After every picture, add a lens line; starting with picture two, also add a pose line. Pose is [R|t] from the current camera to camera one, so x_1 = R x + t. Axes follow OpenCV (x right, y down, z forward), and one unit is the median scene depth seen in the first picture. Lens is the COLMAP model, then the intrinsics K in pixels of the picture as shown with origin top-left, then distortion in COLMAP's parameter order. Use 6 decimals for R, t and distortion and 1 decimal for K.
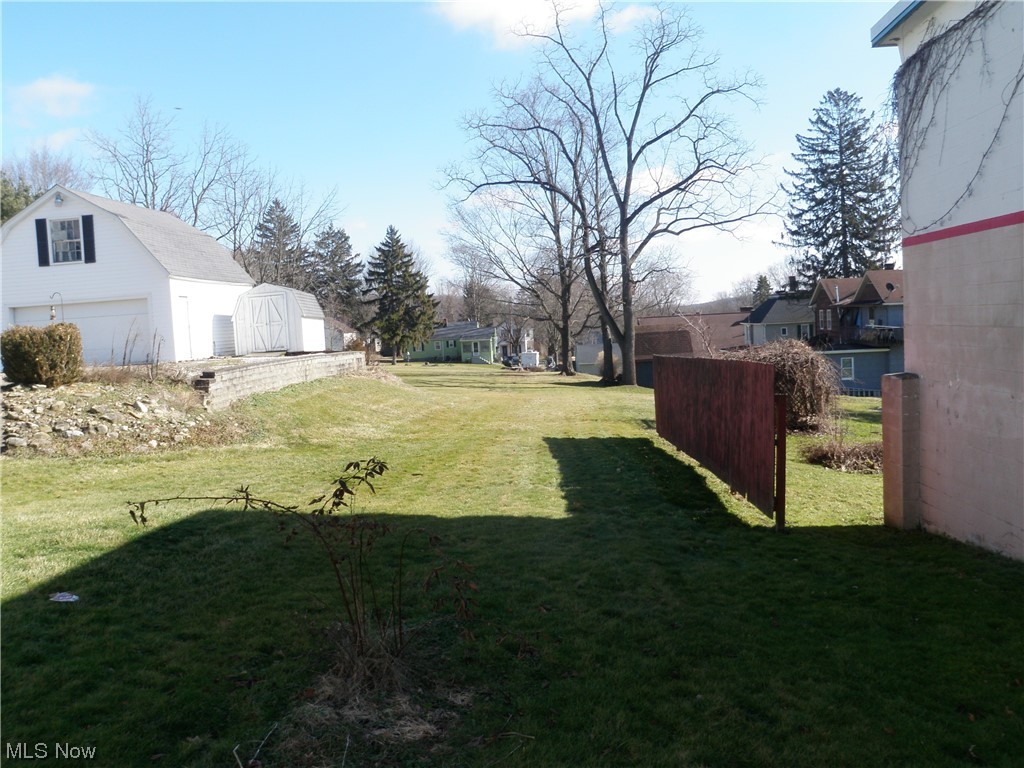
lens RADIAL K [[812.8, 0, 512.0], [0, 812.8, 384.0], [0, 0, 1]] dist [-0.121333, 0.072652]
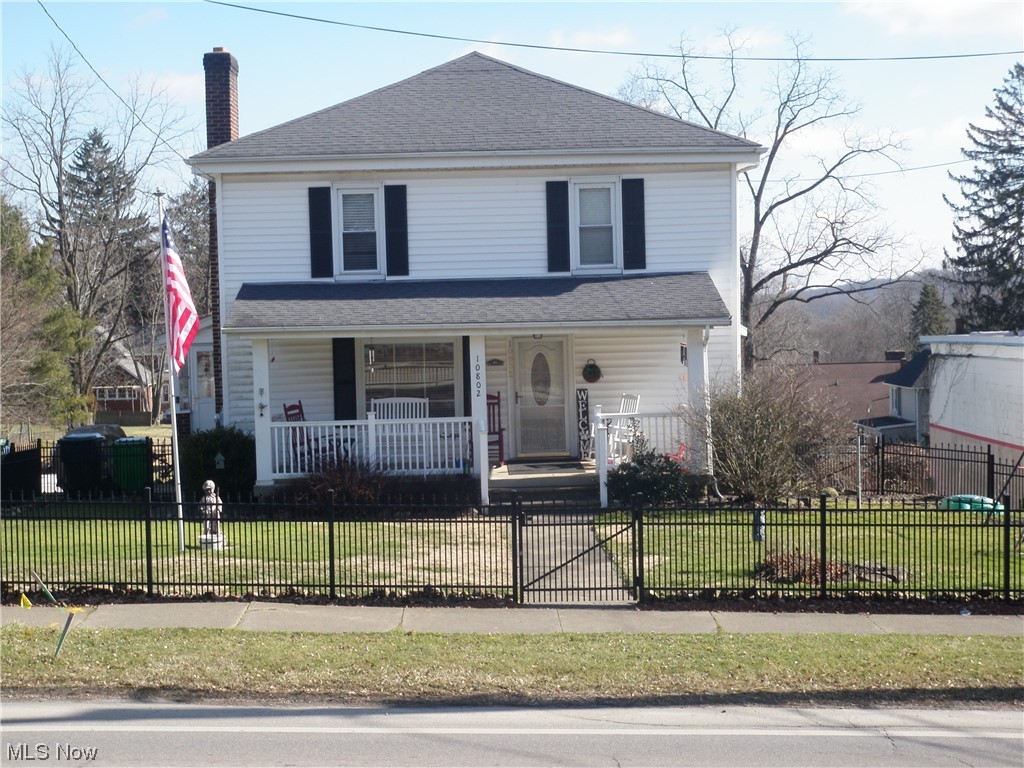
lens RADIAL K [[1798.0, 0, 512.0], [0, 1798.0, 384.0], [0, 0, 1]] dist [0.026529, 0.237419]
pose [[0.997513, 0.024395, 0.066126, -0.098588], [-0.021685, 0.998907, -0.041402, -0.003817], [-0.067064, 0.039865, 0.996952, -0.376609]]
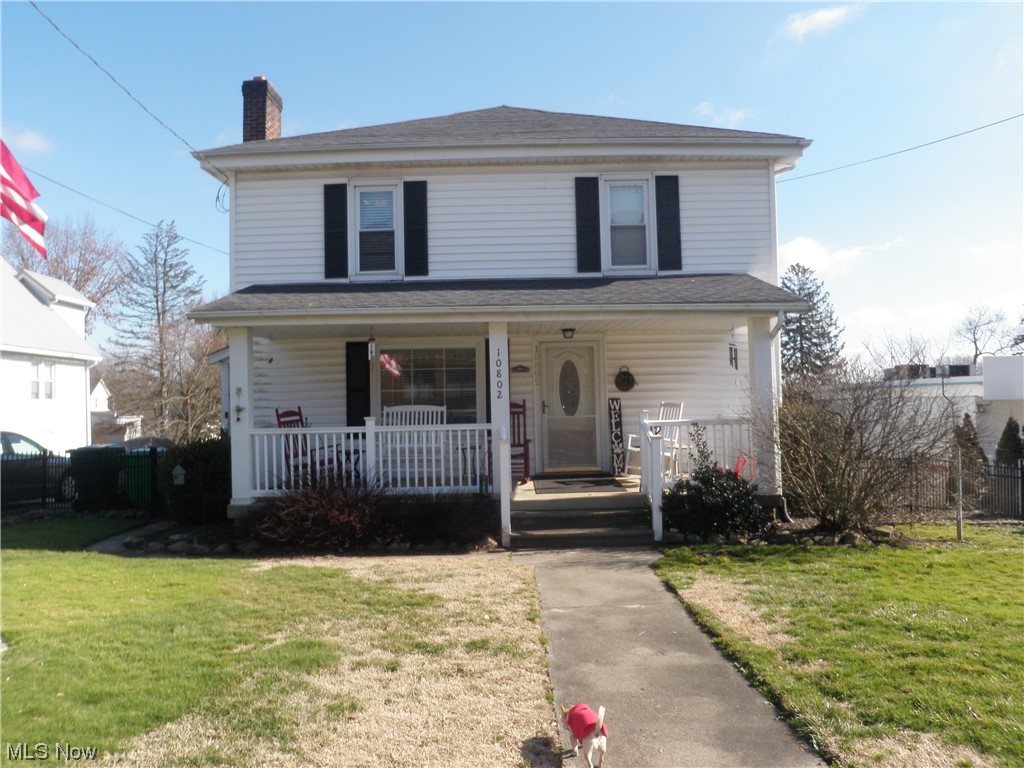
lens RADIAL K [[812.8, 0, 512.0], [0, 812.8, 384.0], [0, 0, 1]] dist [-0.121333, 0.072652]
pose [[0.998660, 0.031258, 0.041253, -0.089499], [-0.026885, 0.994359, -0.102607, -0.004491], [-0.044227, 0.101361, 0.993866, -0.226018]]
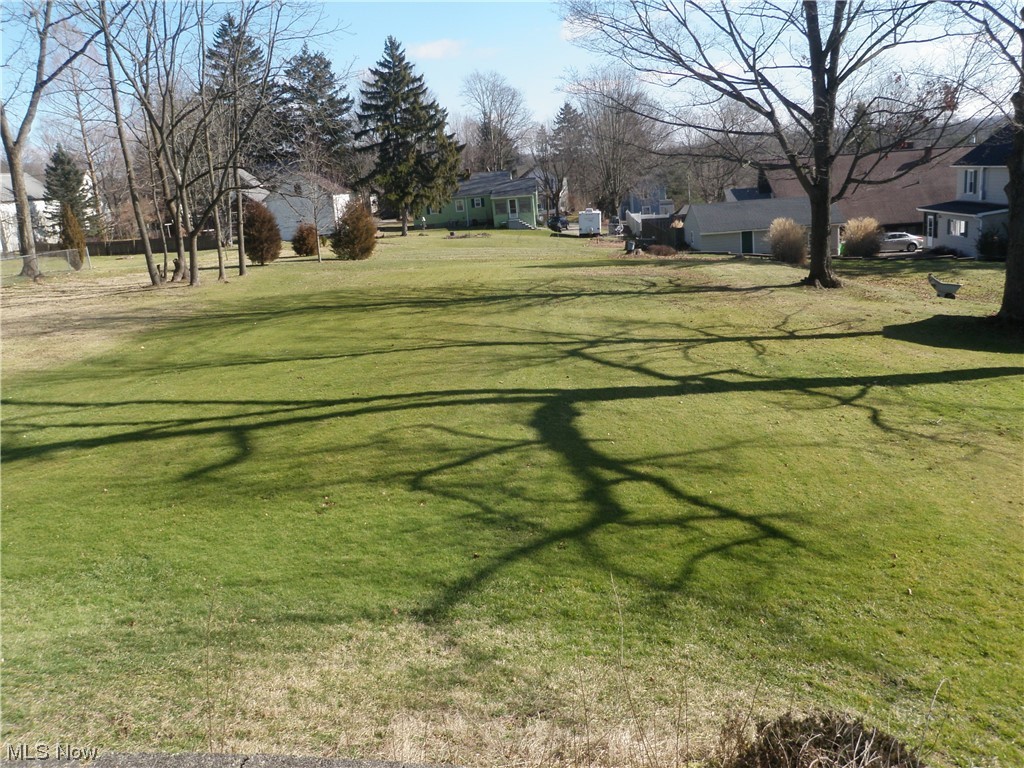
lens RADIAL K [[812.8, 0, 512.0], [0, 812.8, 384.0], [0, 0, 1]] dist [-0.121333, 0.072652]
pose [[0.999383, -0.034391, 0.007176, -0.060538], [0.032494, 0.982516, 0.183319, -0.023173], [-0.013355, -0.182972, 0.983027, 0.268852]]
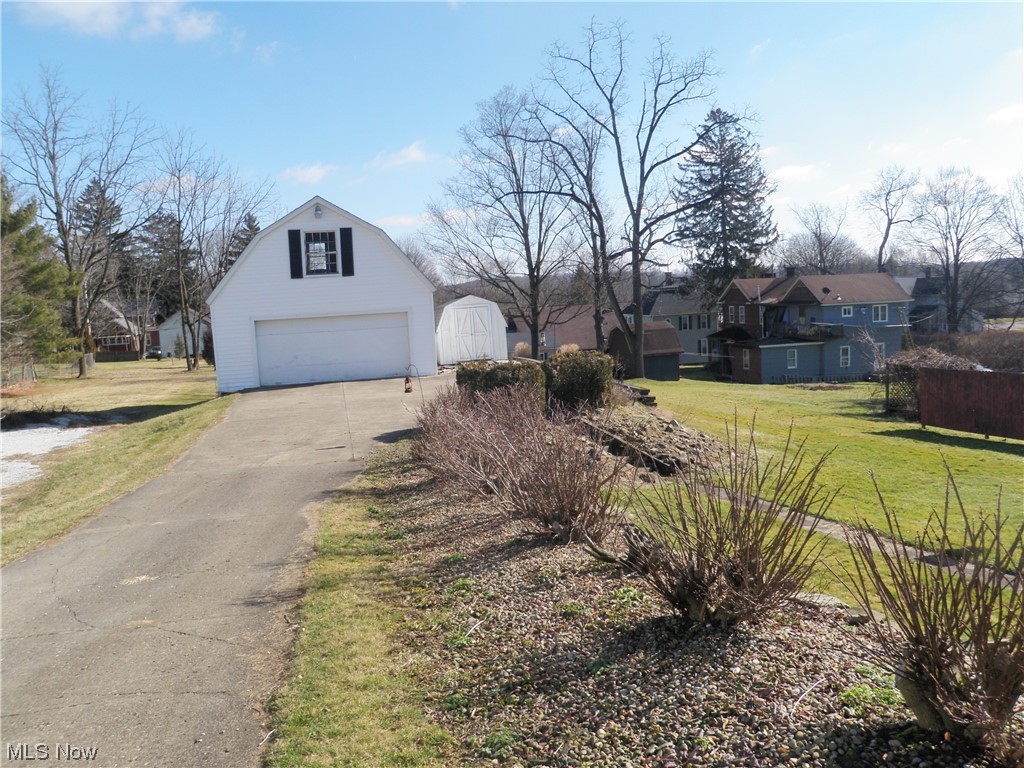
lens RADIAL K [[812.8, 0, 512.0], [0, 812.8, 384.0], [0, 0, 1]] dist [-0.121333, 0.072652]
pose [[0.953632, -0.028005, 0.299670, -0.144713], [0.021669, 0.999466, 0.024446, -0.008668], [-0.300195, -0.016819, 0.953730, -0.006910]]
